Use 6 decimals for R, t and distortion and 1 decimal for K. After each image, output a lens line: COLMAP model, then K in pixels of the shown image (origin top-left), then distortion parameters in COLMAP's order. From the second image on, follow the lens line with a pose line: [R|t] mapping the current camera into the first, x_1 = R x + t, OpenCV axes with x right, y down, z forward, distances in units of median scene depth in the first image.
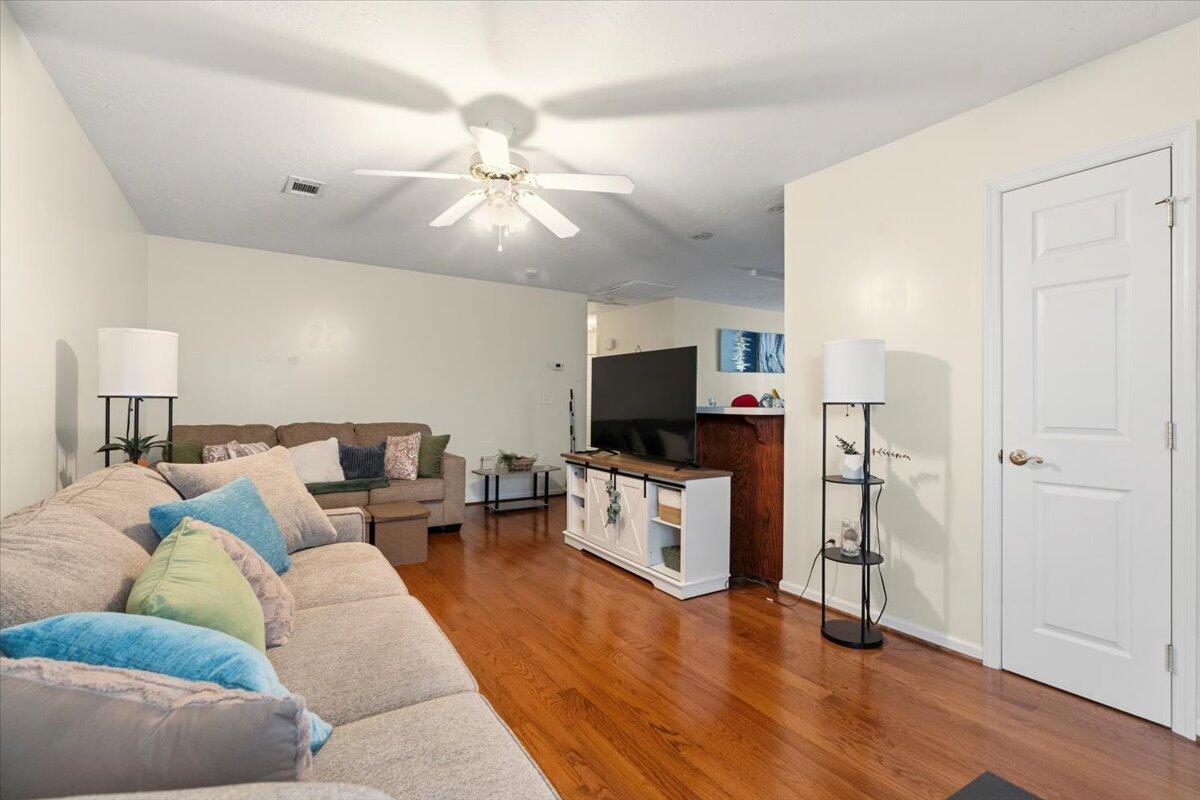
lens RADIAL K [[549.4, 0, 605.5], [0, 549.4, 398.5], [0, 0, 1]] dist [-0.002348, 0.000390]
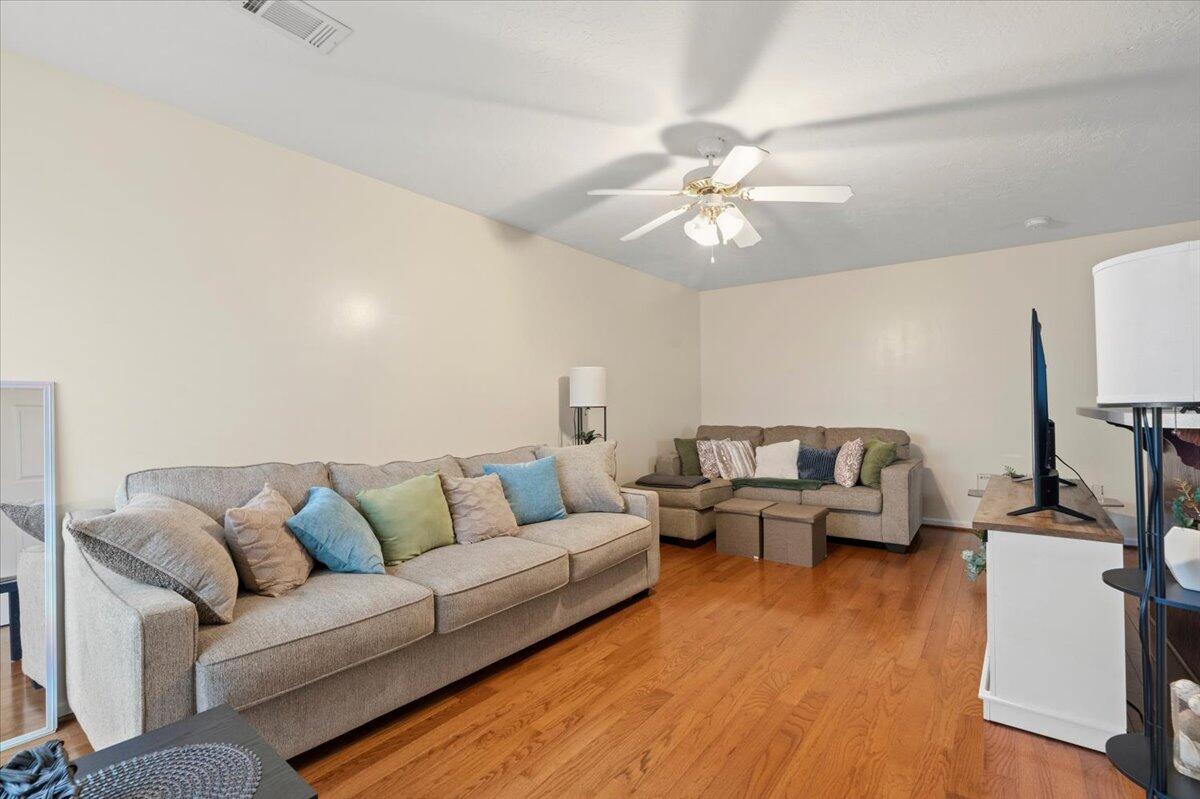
lens RADIAL K [[549.4, 0, 605.5], [0, 549.4, 398.0], [0, 0, 1]] dist [-0.002348, 0.000390]
pose [[0.335376, -0.023539, -0.941790, 0.510234], [0.018713, 0.999657, -0.018321, 0.001190], [0.941899, -0.011479, 0.335701, 0.329062]]
